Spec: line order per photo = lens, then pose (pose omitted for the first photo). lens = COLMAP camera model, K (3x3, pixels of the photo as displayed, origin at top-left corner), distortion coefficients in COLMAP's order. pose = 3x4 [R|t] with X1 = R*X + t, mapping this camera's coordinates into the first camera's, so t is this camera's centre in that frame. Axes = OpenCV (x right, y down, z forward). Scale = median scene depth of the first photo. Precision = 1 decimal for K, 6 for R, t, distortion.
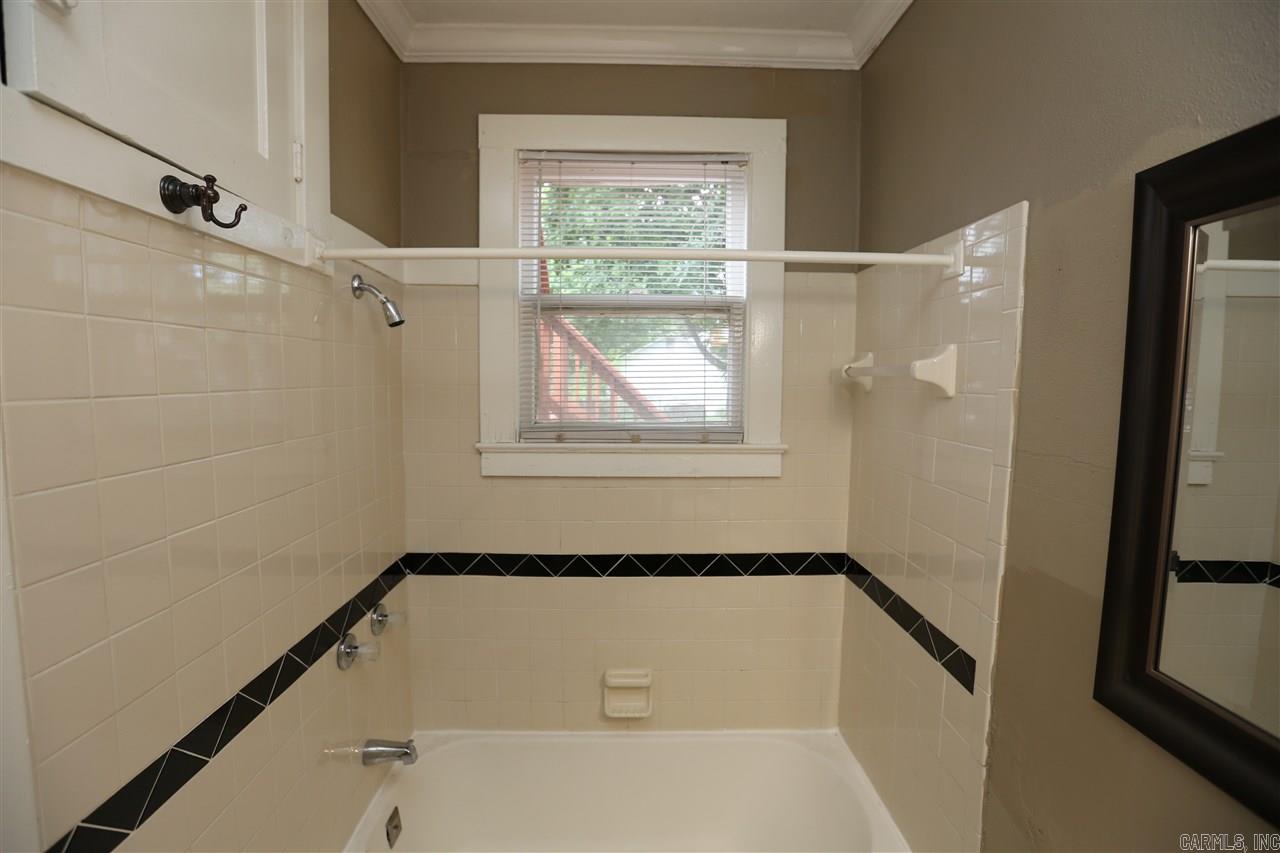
lens RADIAL K [[586.2, 0, 639.9], [0, 586.2, 430.1], [0, 0, 1]] dist [-0.041213, 0.010394]
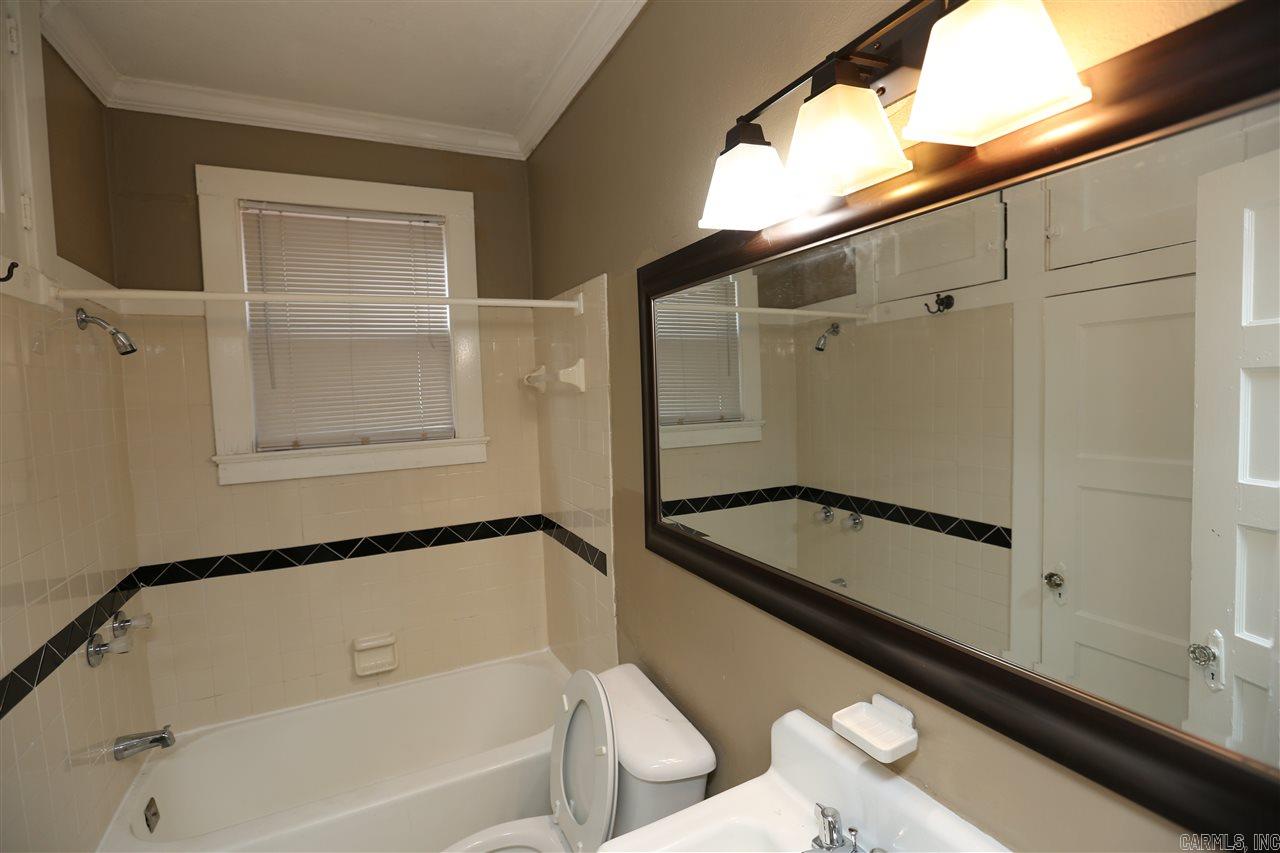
lens RADIAL K [[586.2, 0, 637.2], [0, 586.2, 423.4], [0, 0, 1]] dist [-0.041213, 0.010394]
pose [[0.906304, -0.066902, 0.417297, 0.003409], [0.082579, 0.996392, -0.019604, 0.051264], [-0.414479, 0.052227, 0.908559, -0.362414]]
